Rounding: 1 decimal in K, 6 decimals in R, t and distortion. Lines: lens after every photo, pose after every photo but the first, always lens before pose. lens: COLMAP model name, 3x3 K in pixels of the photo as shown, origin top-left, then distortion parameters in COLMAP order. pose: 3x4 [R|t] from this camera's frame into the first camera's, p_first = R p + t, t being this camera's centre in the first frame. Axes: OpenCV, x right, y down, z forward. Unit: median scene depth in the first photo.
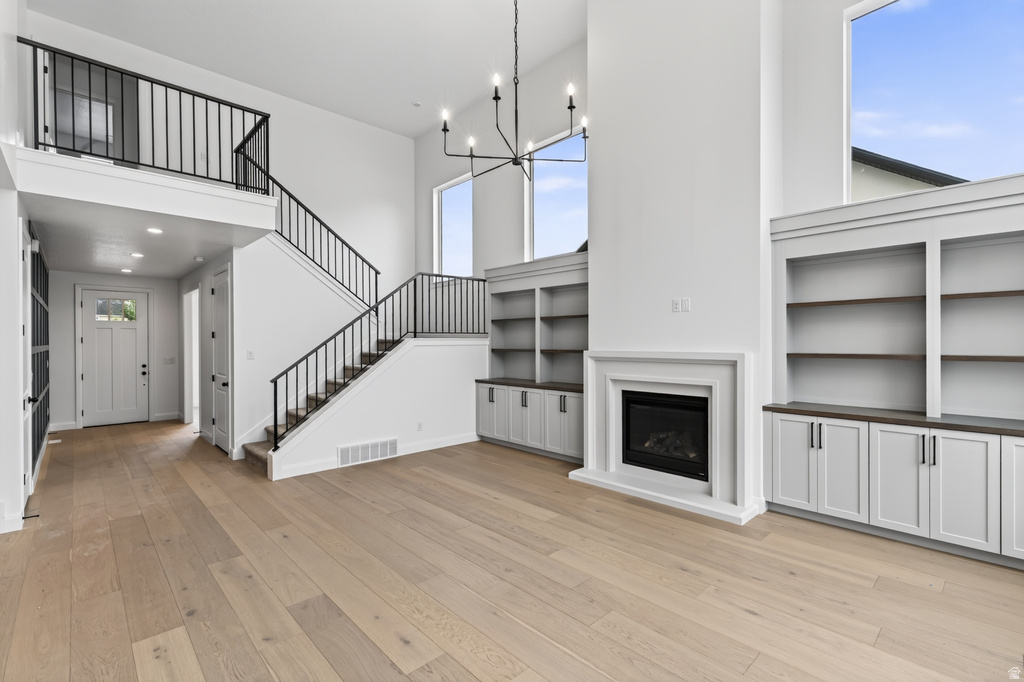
lens RADIAL K [[457.3, 0, 512.5], [0, 457.3, 342.4], [0, 0, 1]] dist [0.016318, -0.000736]
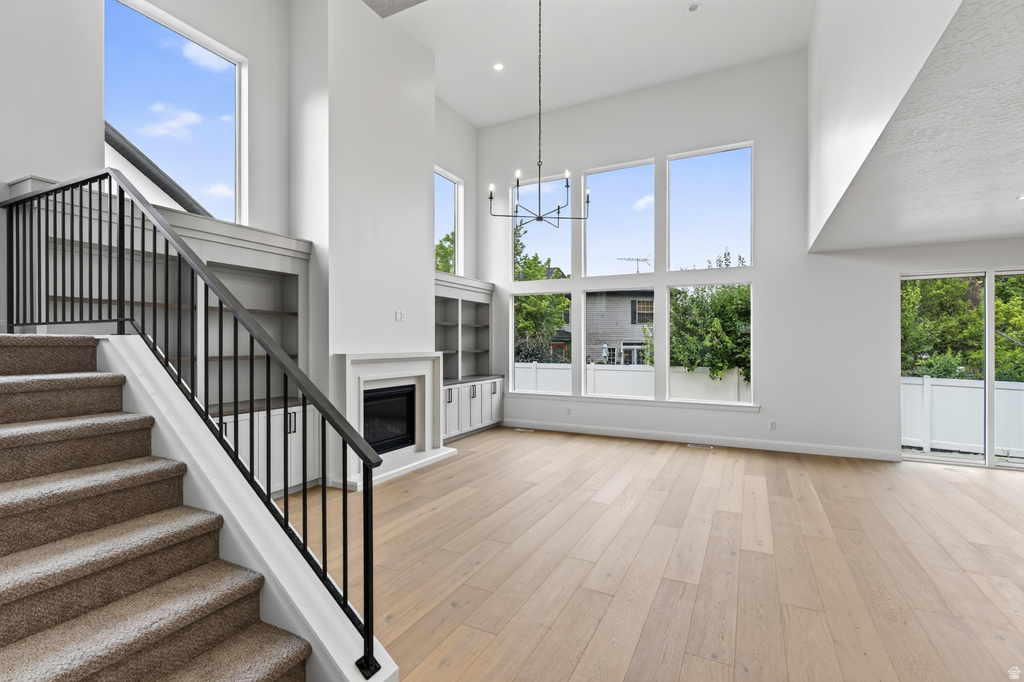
lens RADIAL K [[457.3, 0, 512.5], [0, 457.3, 342.4], [0, 0, 1]] dist [0.016318, -0.000736]
pose [[-0.328666, 0.008874, 0.944404, -1.148485], [0.005420, 0.999957, -0.007510, 0.003579], [-0.944431, 0.002651, -0.328700, 1.344049]]
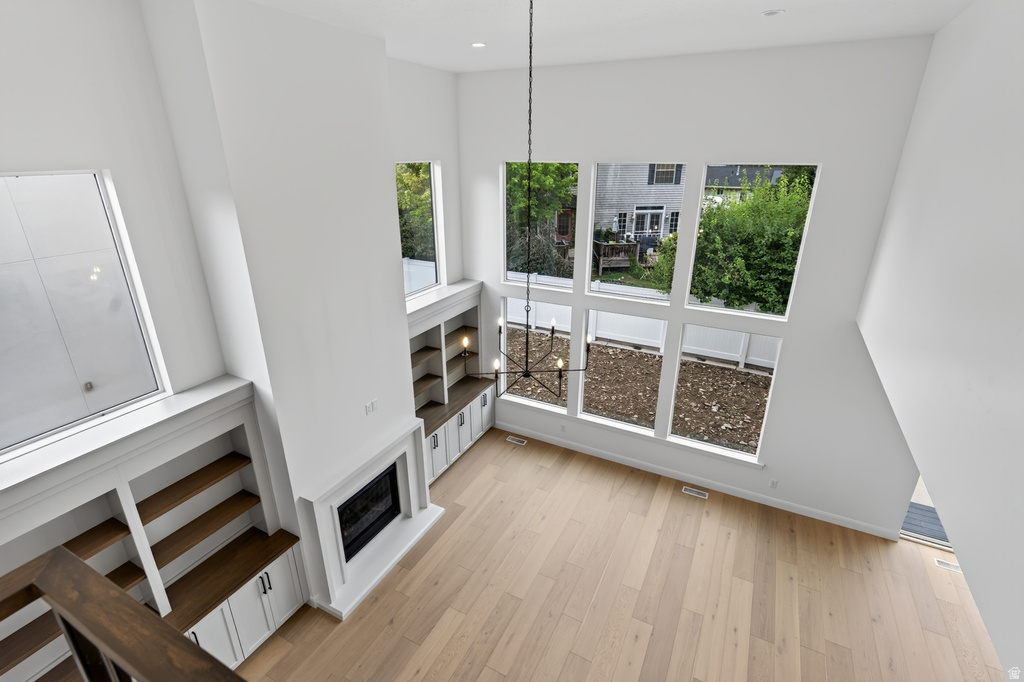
lens RADIAL K [[478.4, 0, 512.7], [0, 478.4, 335.9], [0, 0, 1]] dist [0.020908, -0.000133]
pose [[-0.323485, -0.326045, 0.888286, -0.900694], [0.004360, 0.938237, 0.345967, -0.786090], [-0.946223, 0.115788, -0.302084, 1.203247]]
